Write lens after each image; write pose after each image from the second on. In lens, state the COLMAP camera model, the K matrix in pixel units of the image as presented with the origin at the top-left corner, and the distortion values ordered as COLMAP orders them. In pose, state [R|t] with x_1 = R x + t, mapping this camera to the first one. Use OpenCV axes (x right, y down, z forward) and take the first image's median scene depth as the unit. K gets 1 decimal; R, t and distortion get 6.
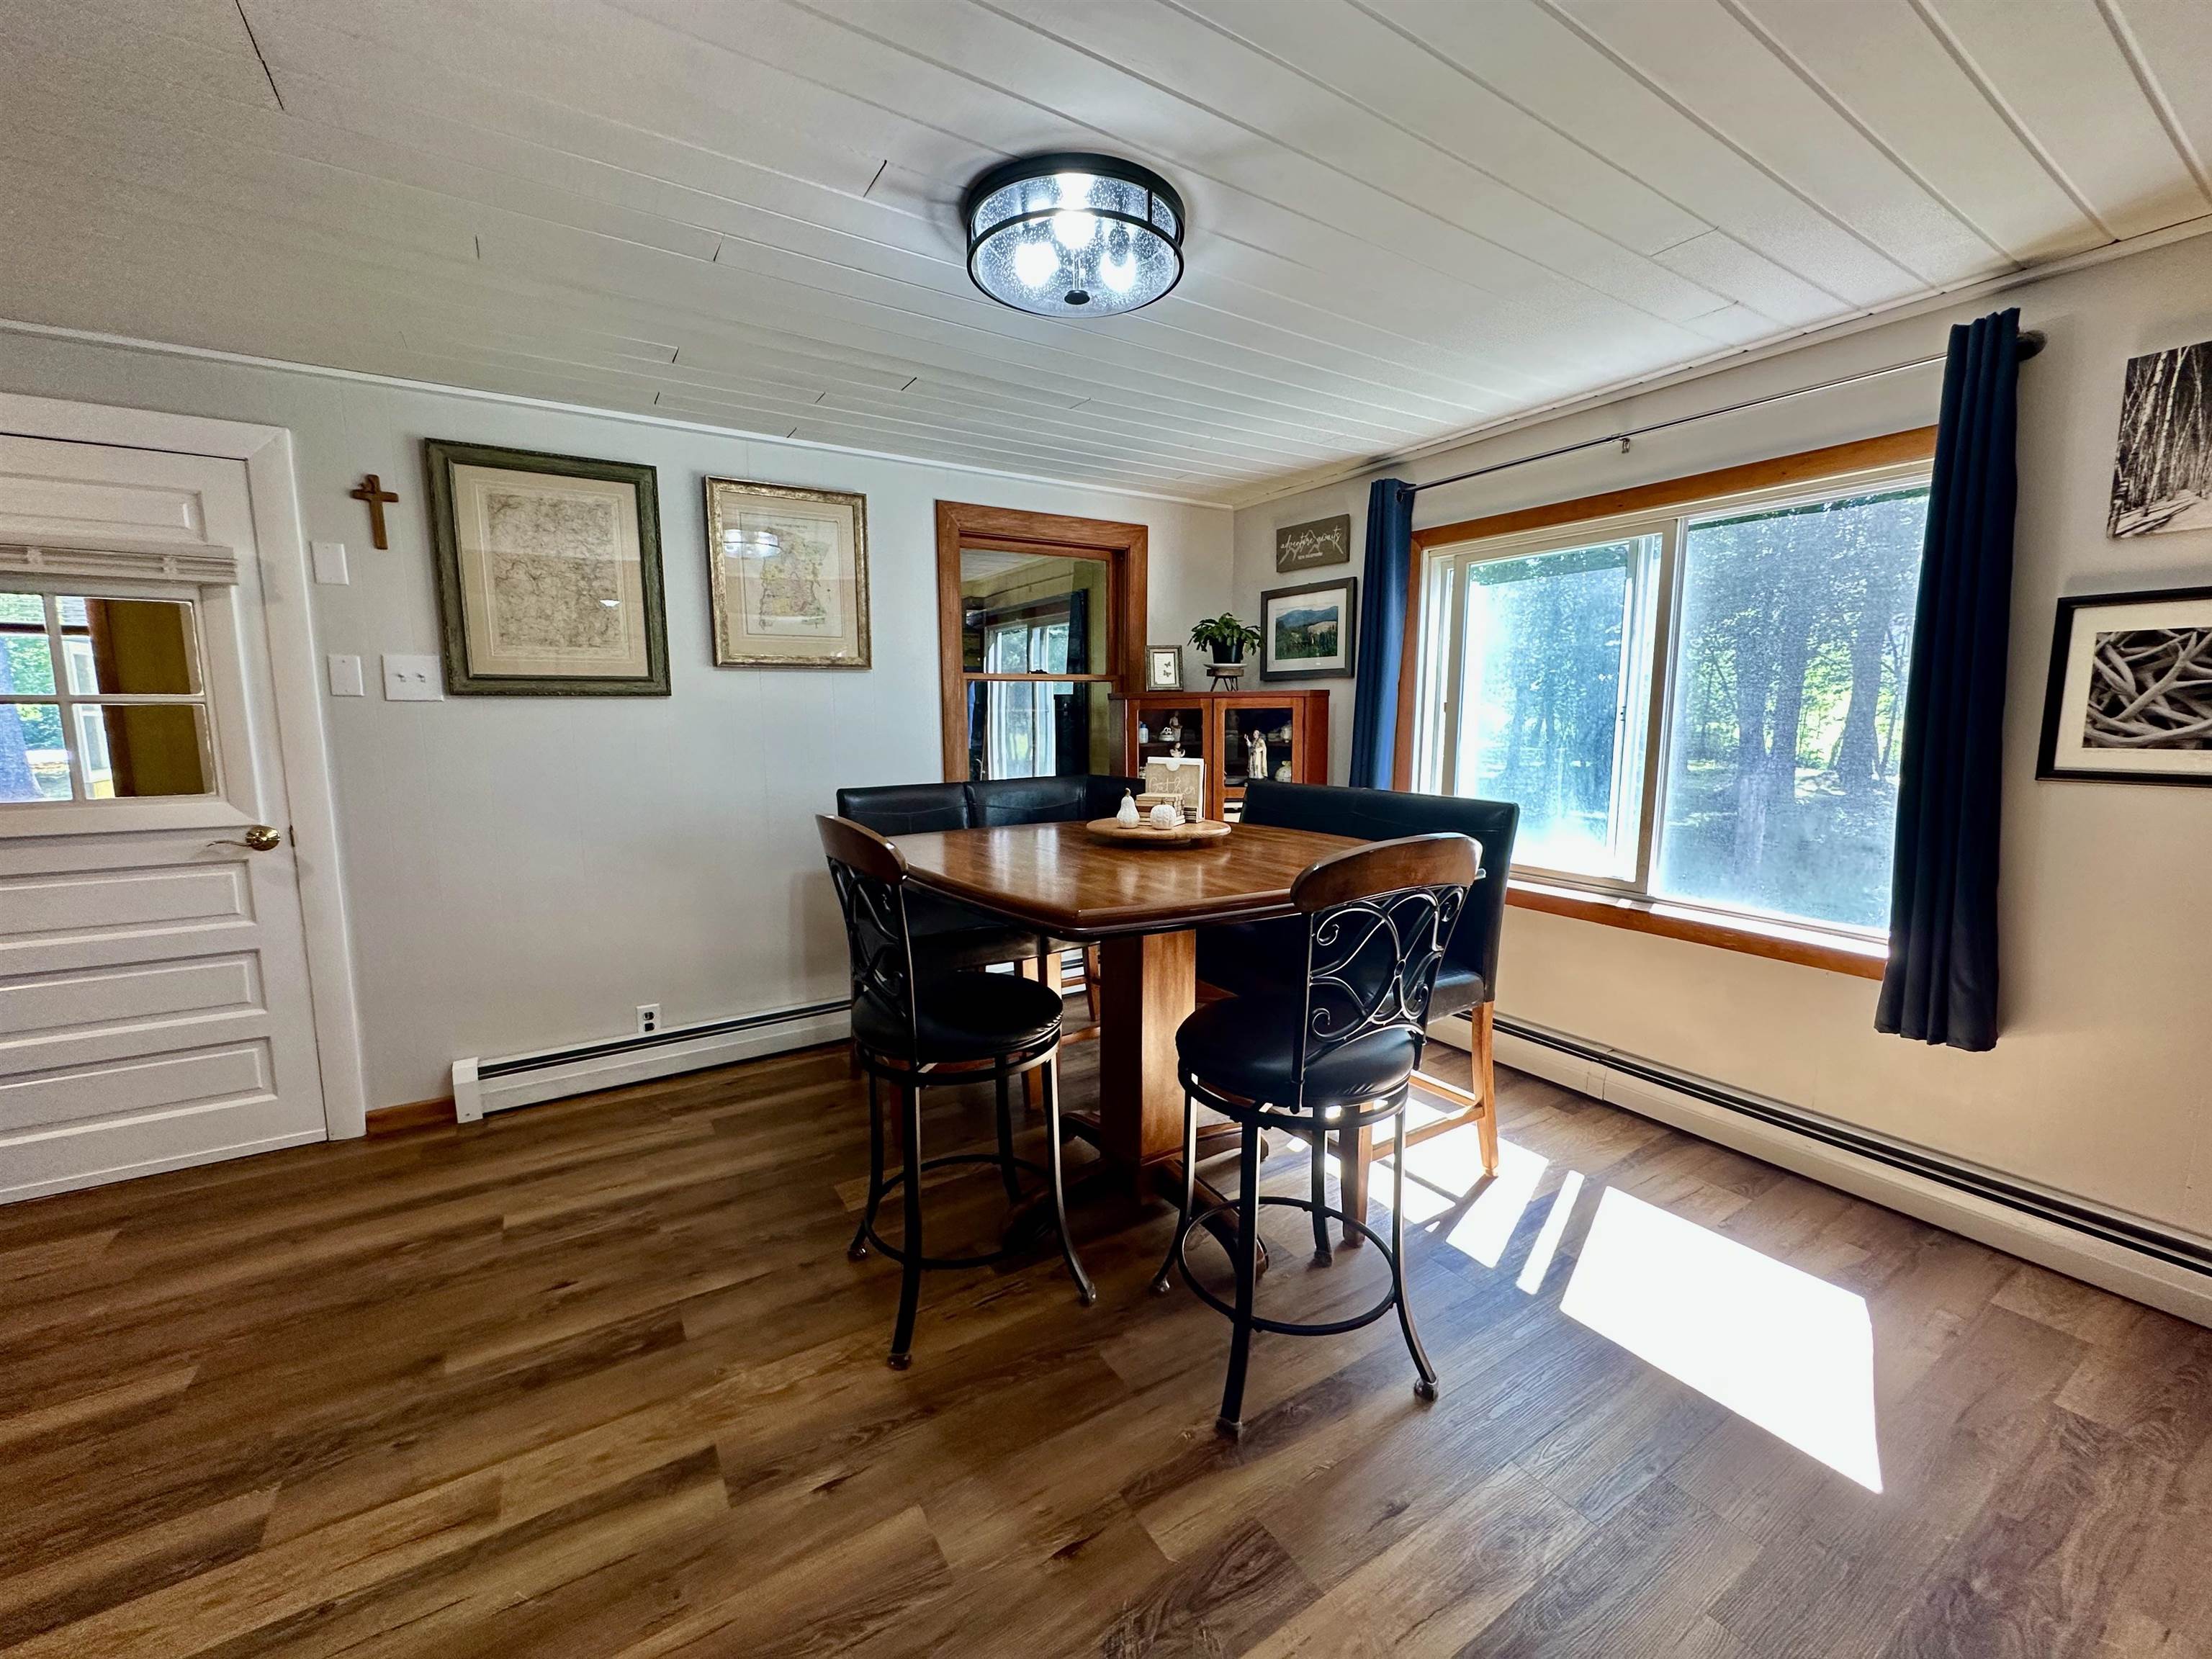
lens RADIAL K [[881.9, 0, 1102.7], [0, 881.9, 826.2], [0, 0, 1]] dist [-0.002918, 0.000018]
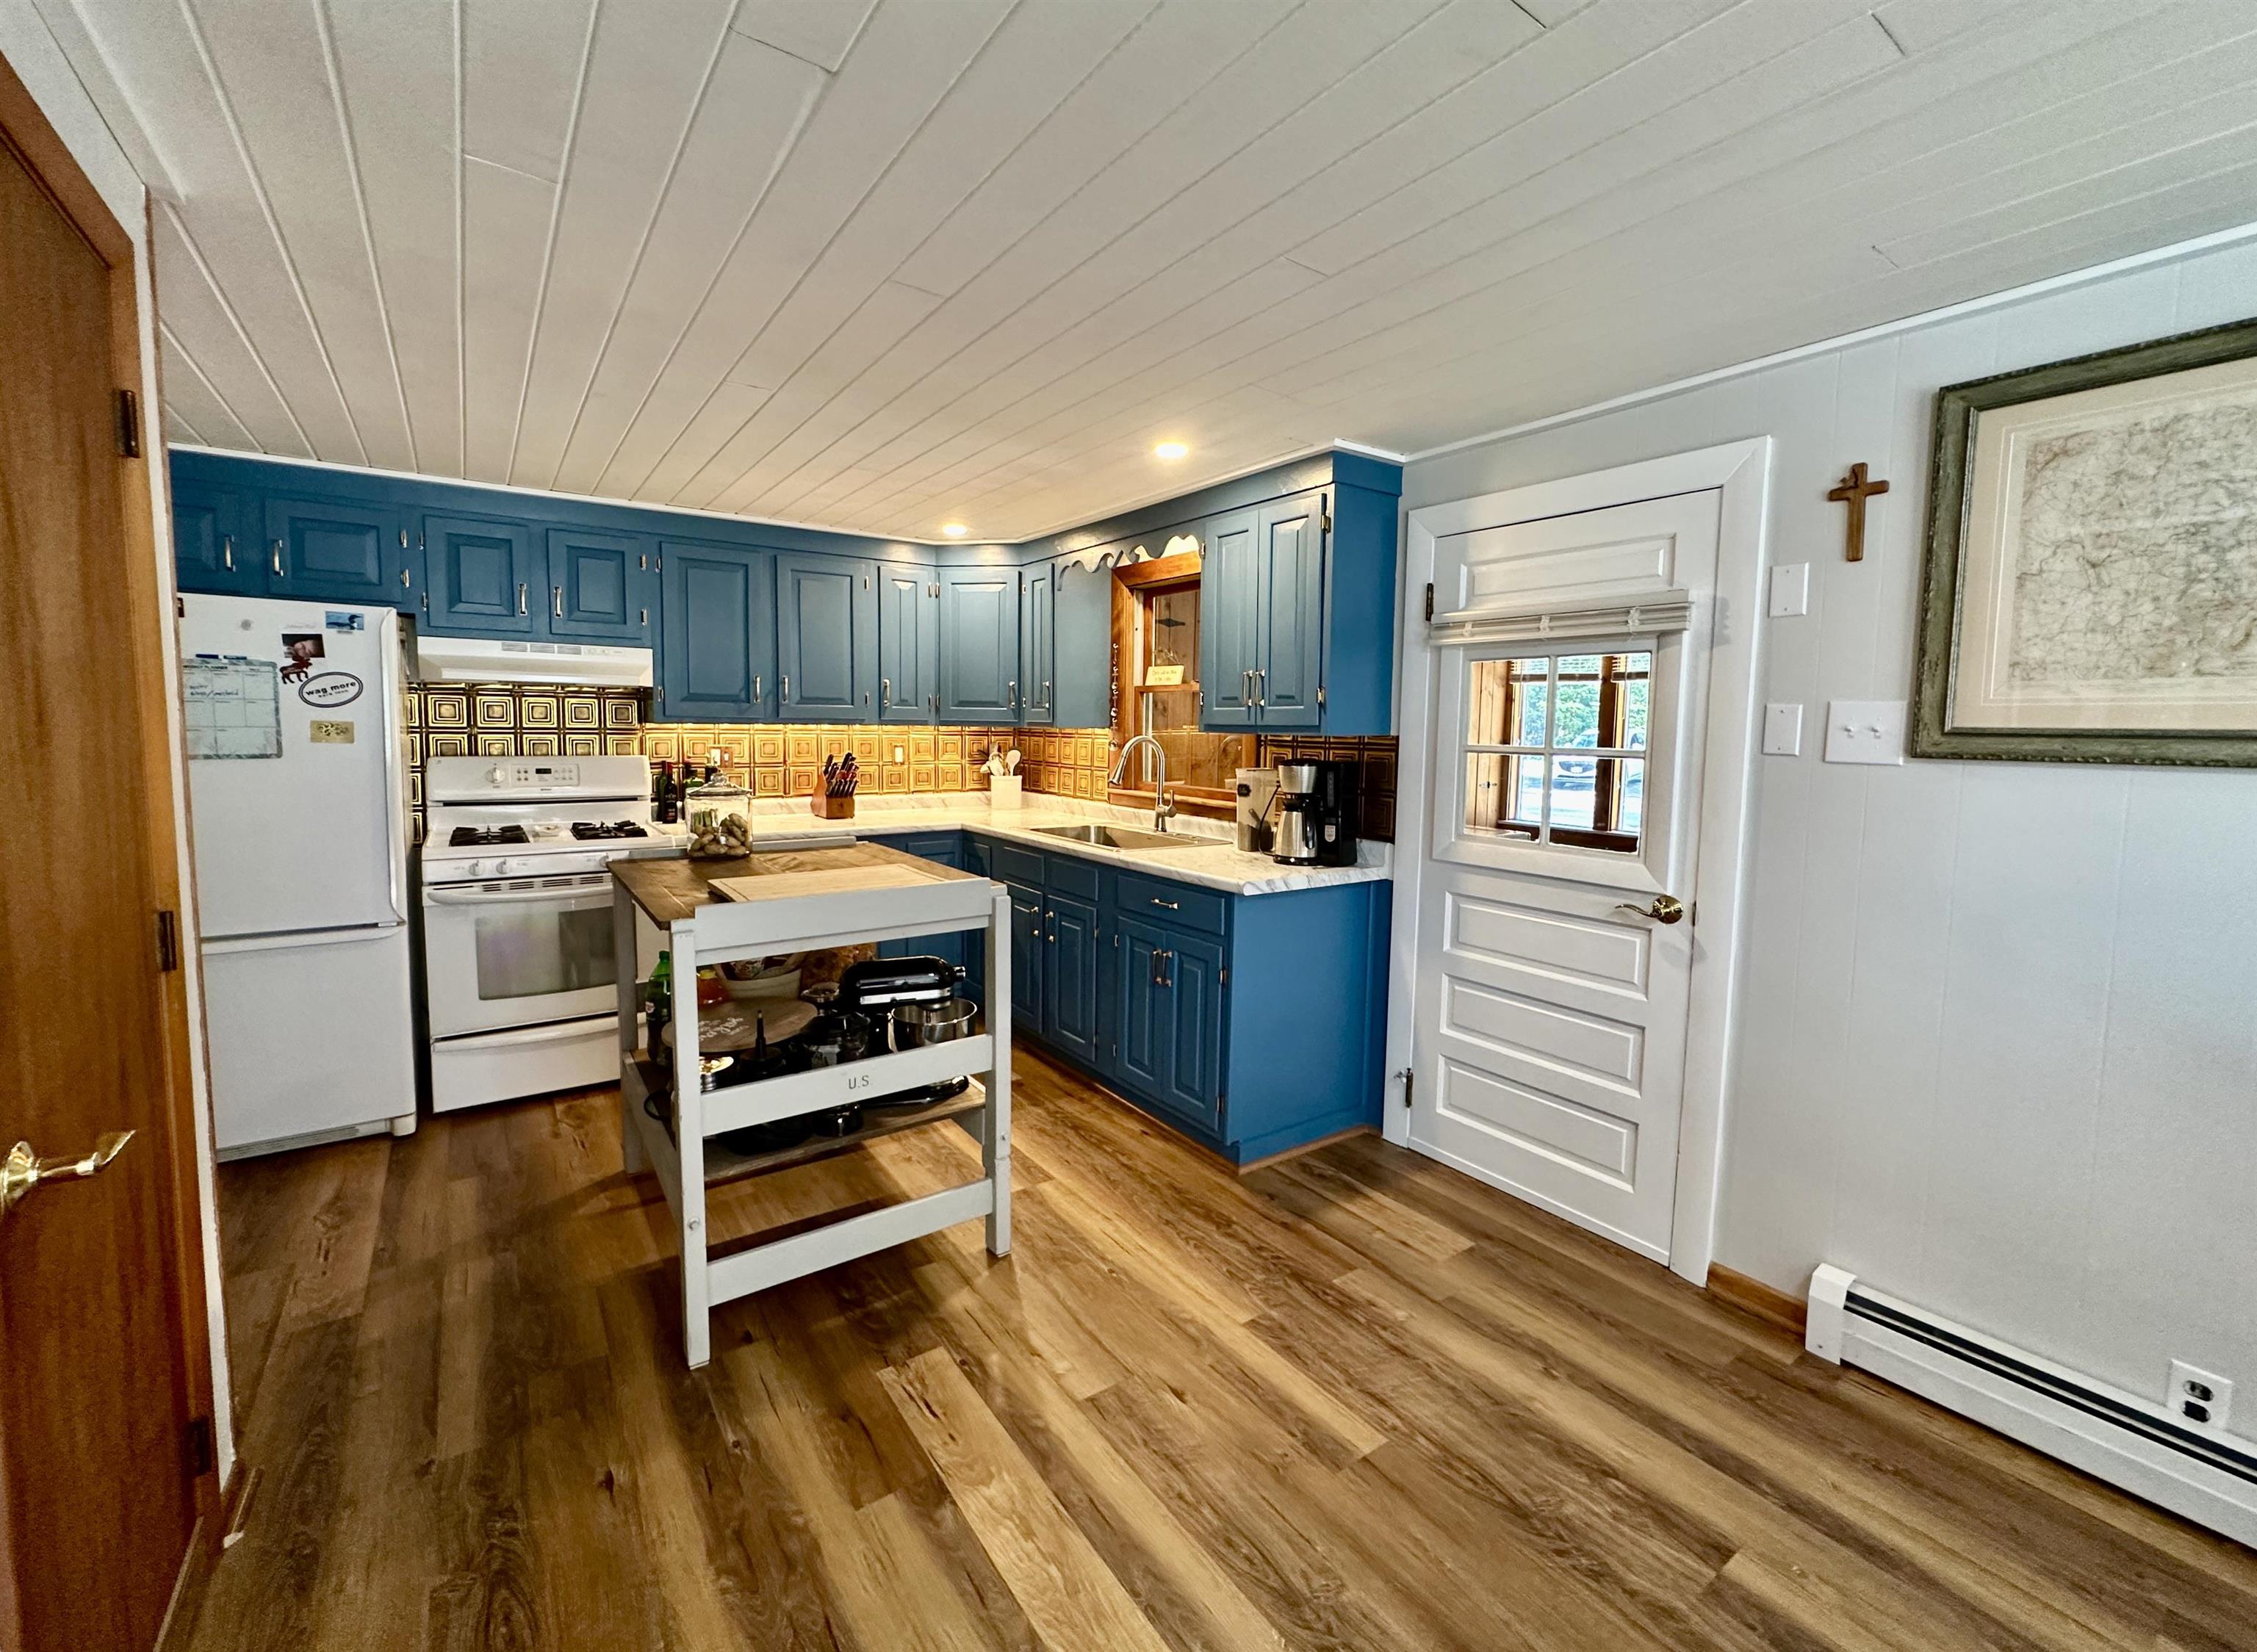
lens RADIAL K [[929.2, 0, 1113.2], [0, 929.2, 798.6], [0, 0, 1]] dist [-0.001801, 0.000164]
pose [[0.043911, 0.086297, -0.995301, -0.045841], [-0.143486, 0.986478, 0.079202, -0.084061], [0.988678, 0.139334, 0.055699, 0.344045]]
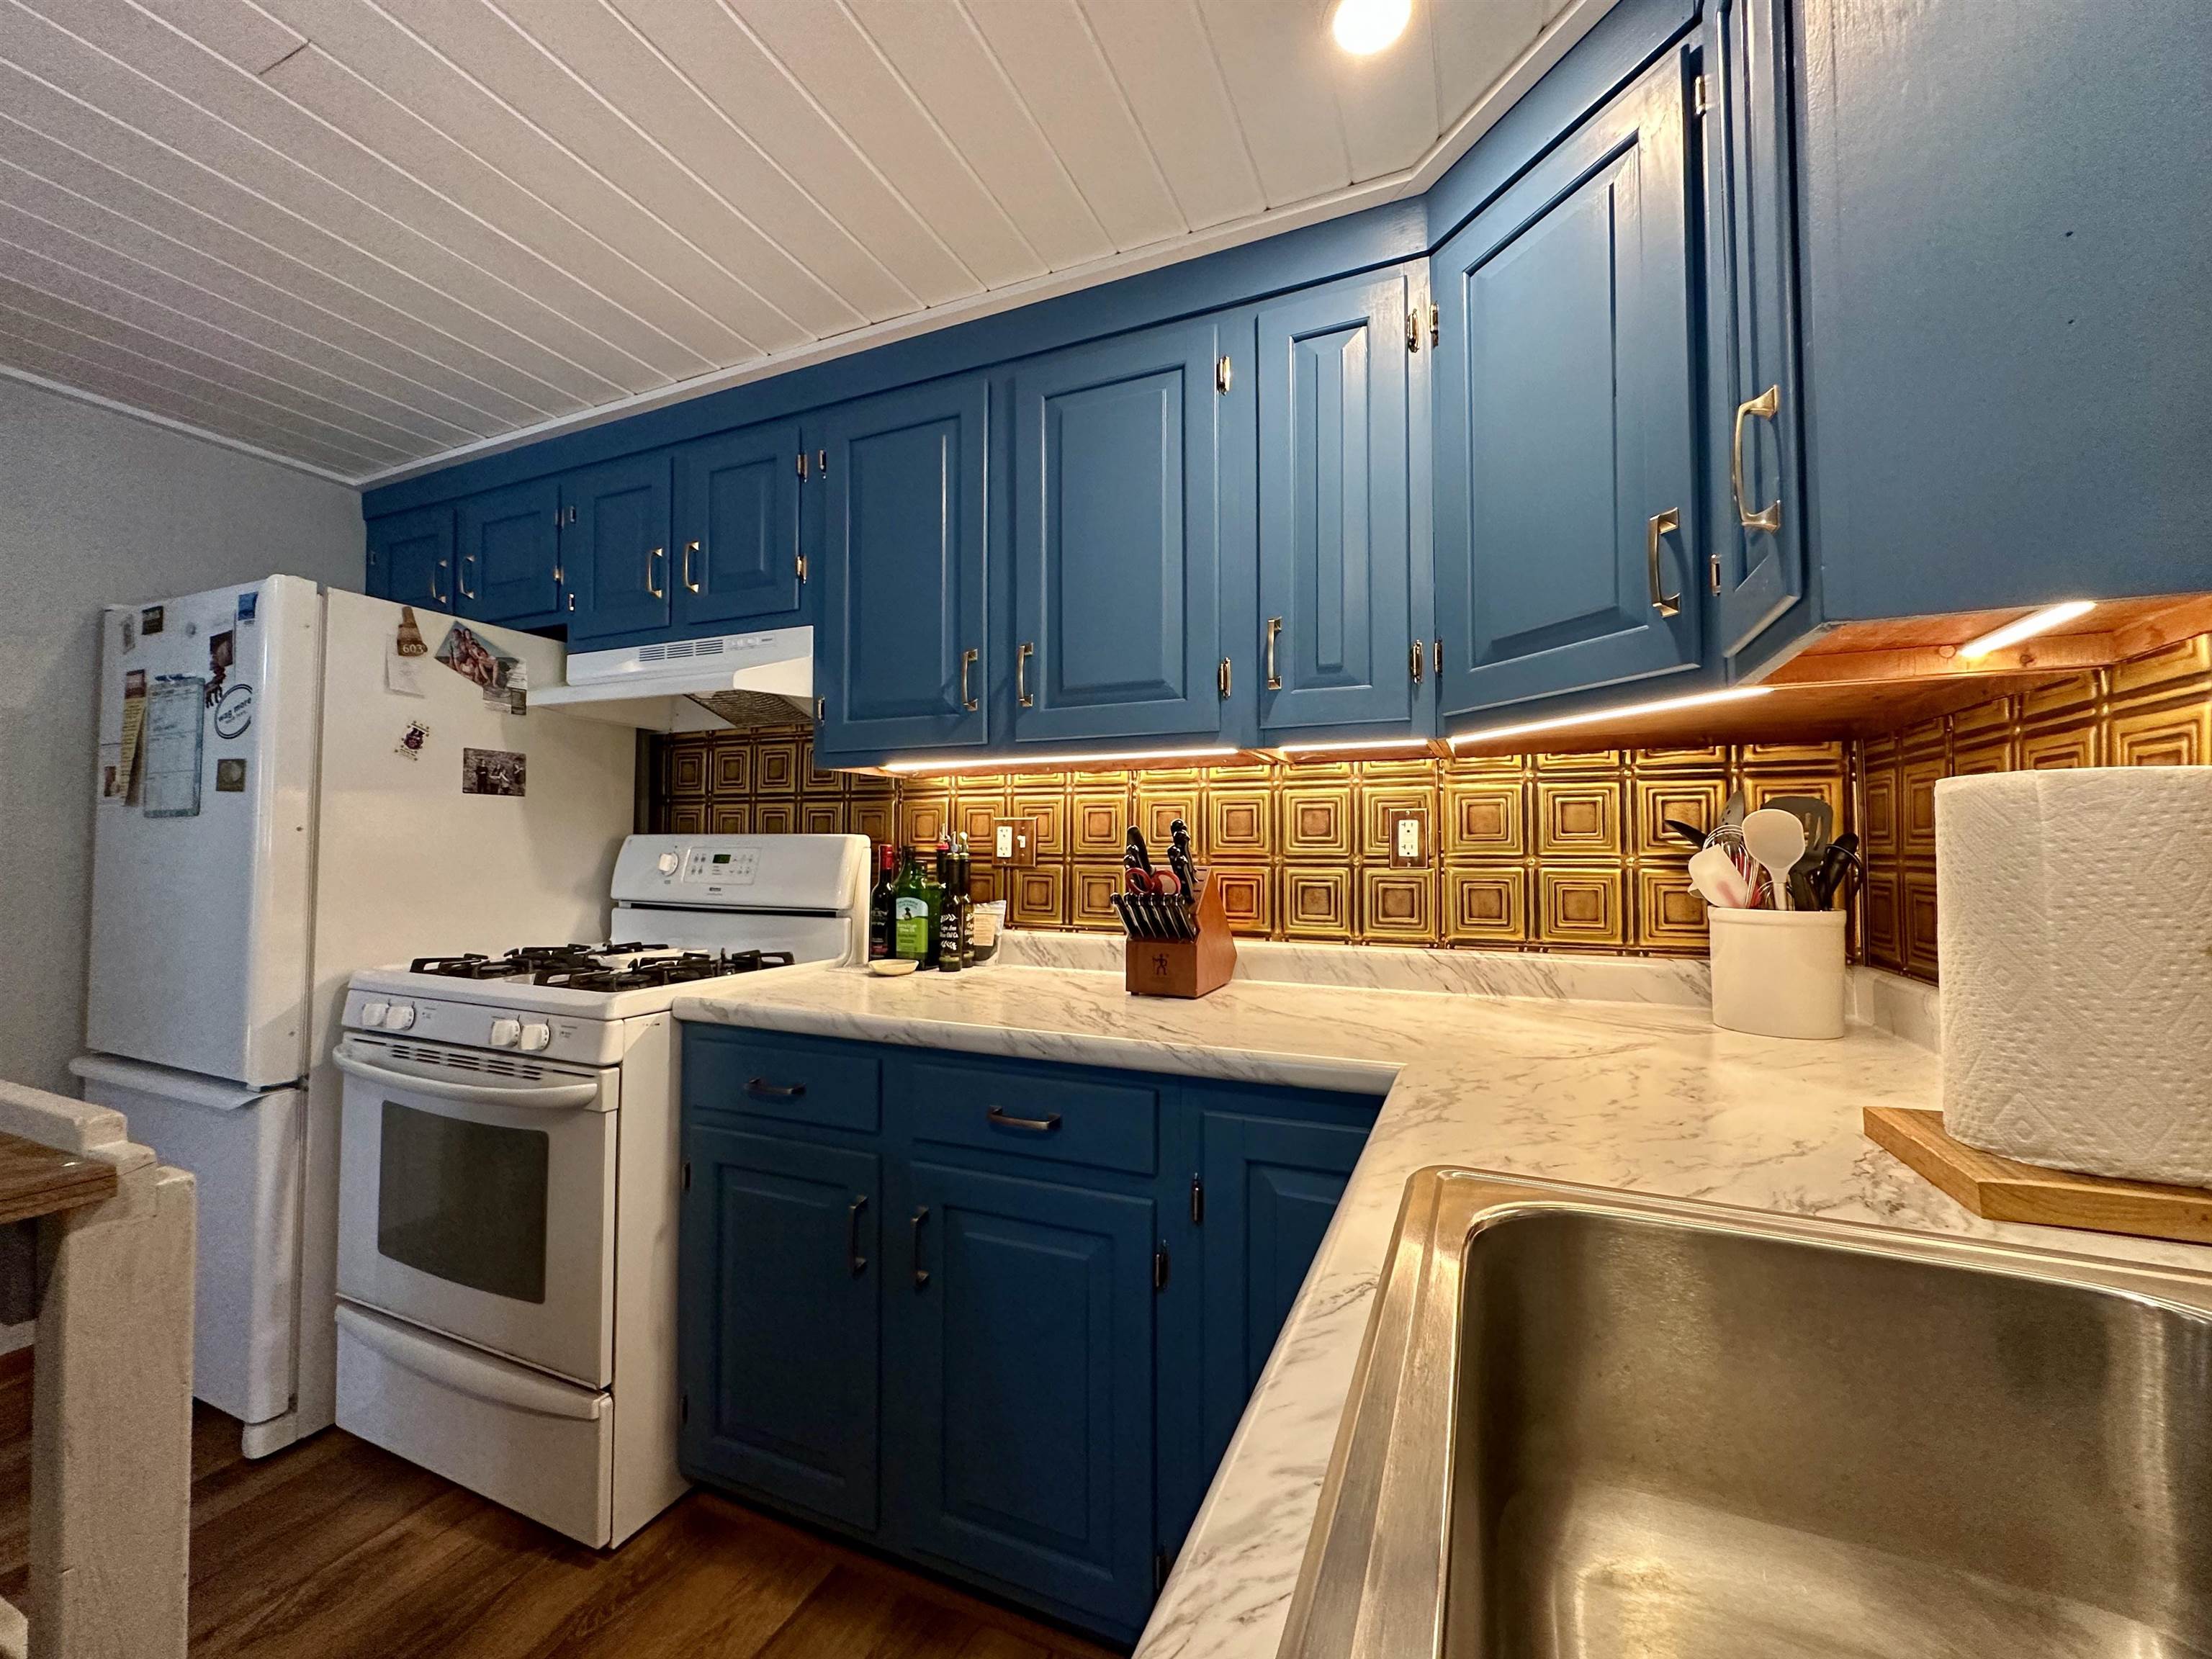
lens RADIAL K [[892.5, 0, 1106.3], [0, 892.5, 824.4], [0, 0, 1]] dist [-0.000999, 0.000125]
pose [[-0.827600, -0.016441, -0.561077, -1.286174], [-0.072713, 0.994289, 0.078118, -0.012246], [0.556588, 0.105448, -0.824069, 0.424930]]
